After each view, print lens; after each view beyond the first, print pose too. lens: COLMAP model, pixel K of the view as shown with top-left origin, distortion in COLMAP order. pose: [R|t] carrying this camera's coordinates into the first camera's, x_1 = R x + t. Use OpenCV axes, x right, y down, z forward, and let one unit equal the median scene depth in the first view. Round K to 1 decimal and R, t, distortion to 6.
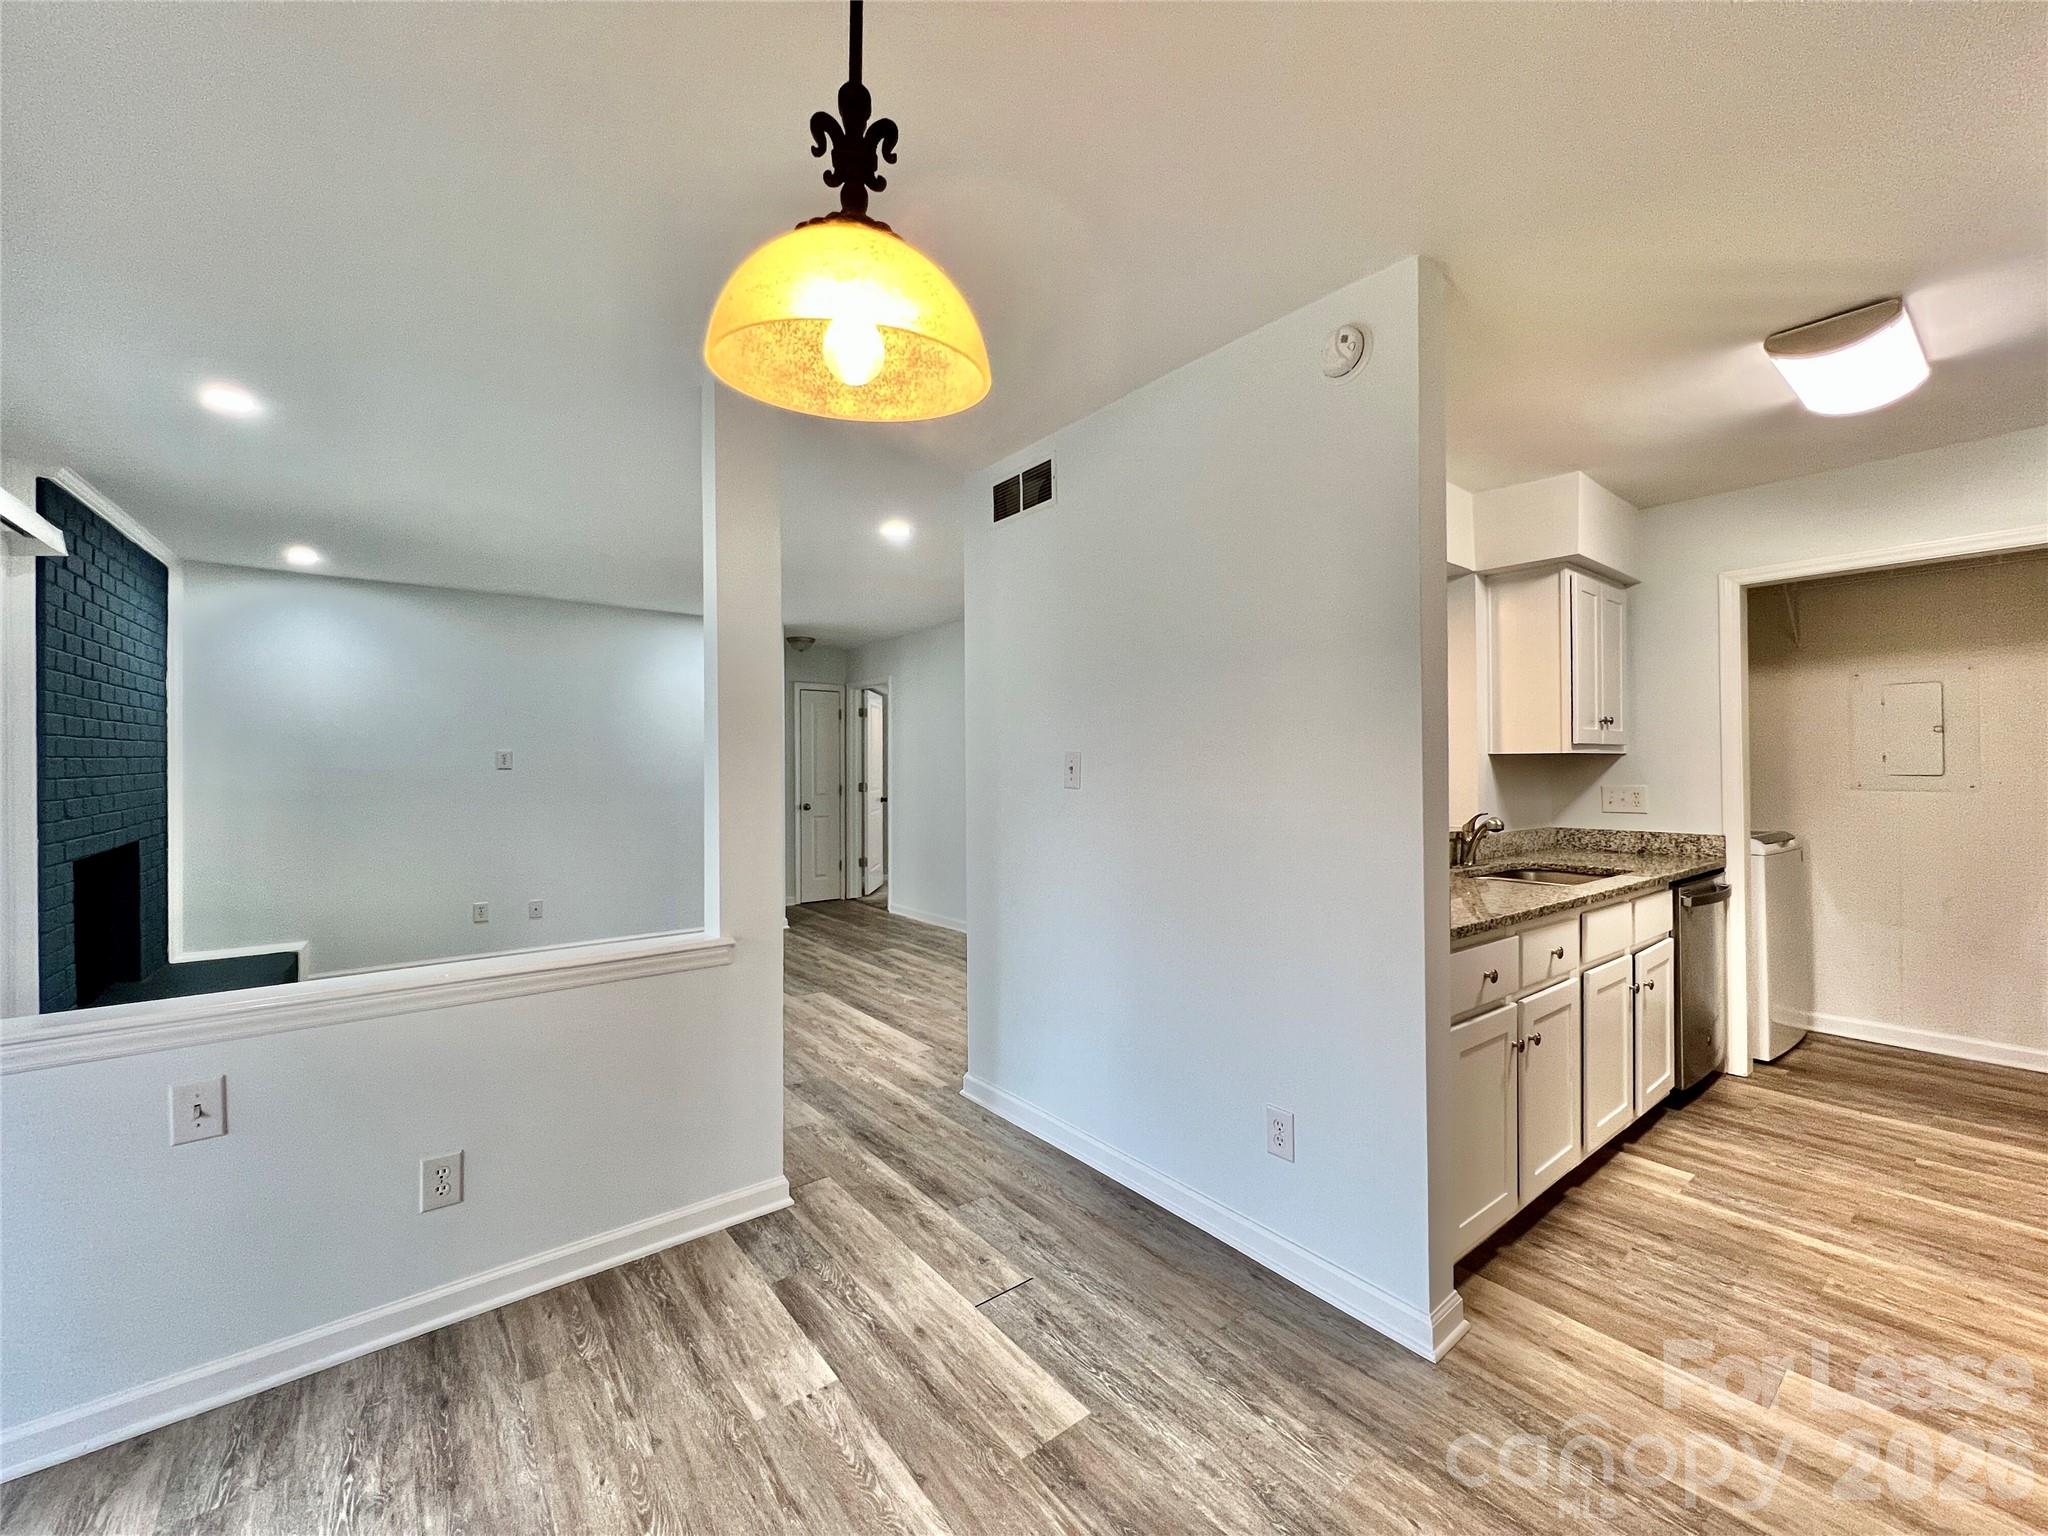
lens RADIAL K [[815.8, 0, 1026.1], [0, 815.8, 762.2], [0, 0, 1]] dist [-0.000128, 0.000250]
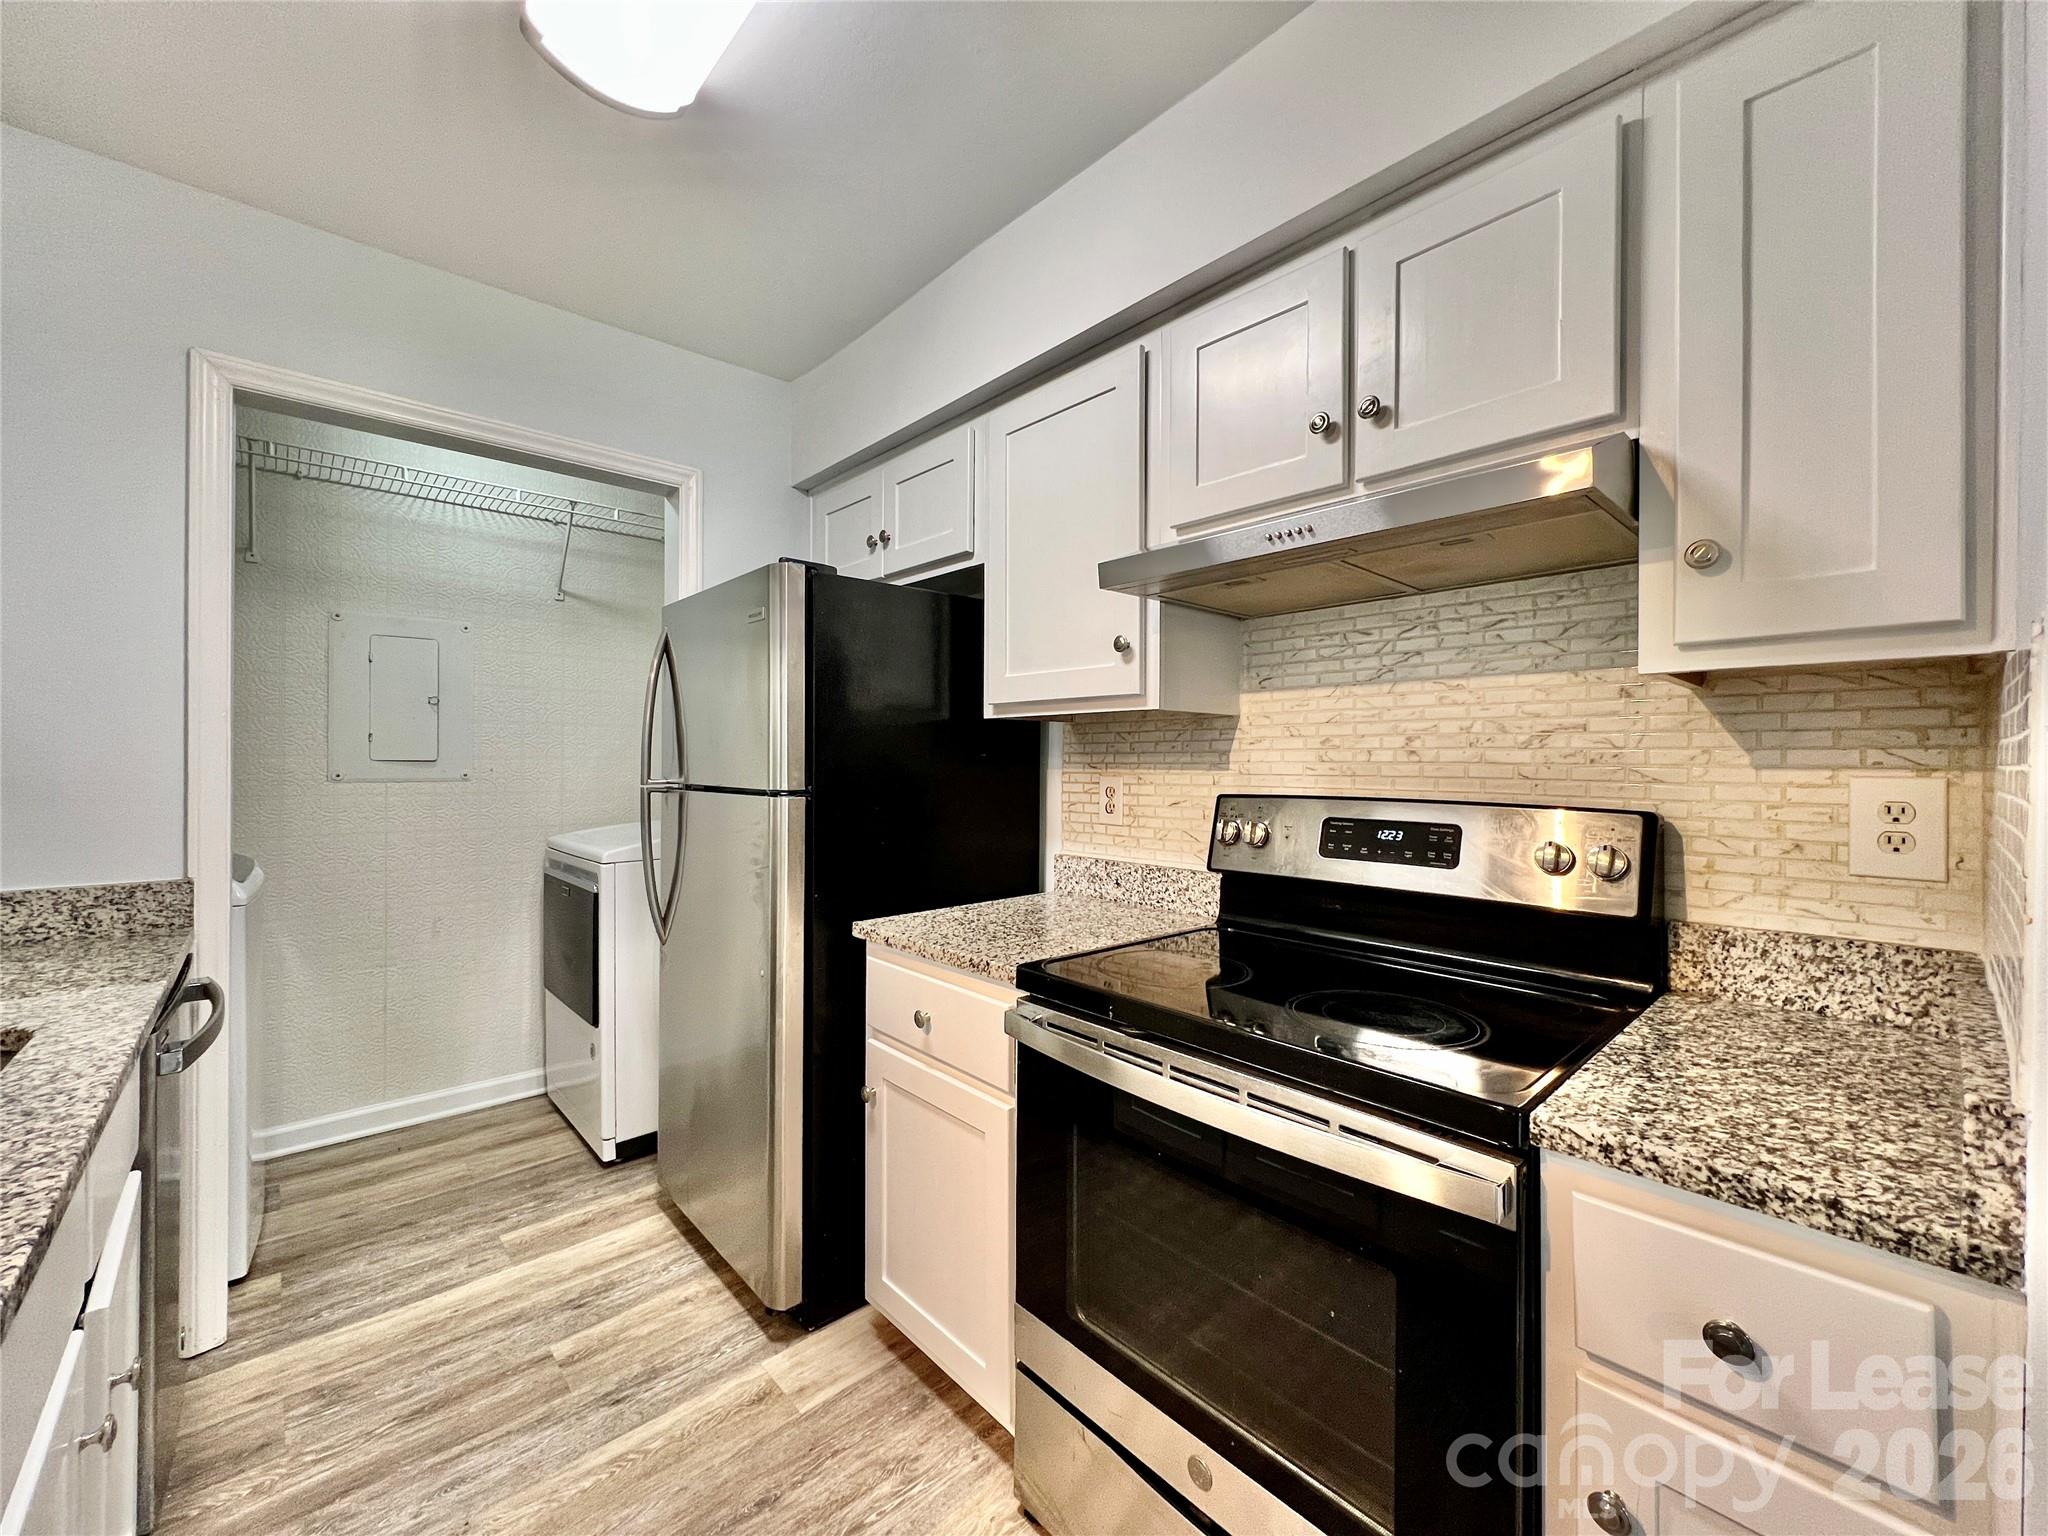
lens RADIAL K [[815.8, 0, 1026.1], [0, 815.8, 762.2], [0, 0, 1]] dist [-0.000128, 0.000250]
pose [[-0.071736, 0.007677, 0.997394, 3.225721], [-0.011339, 0.999899, -0.008512, 0.156924], [-0.997359, -0.011920, -0.071642, 5.274139]]
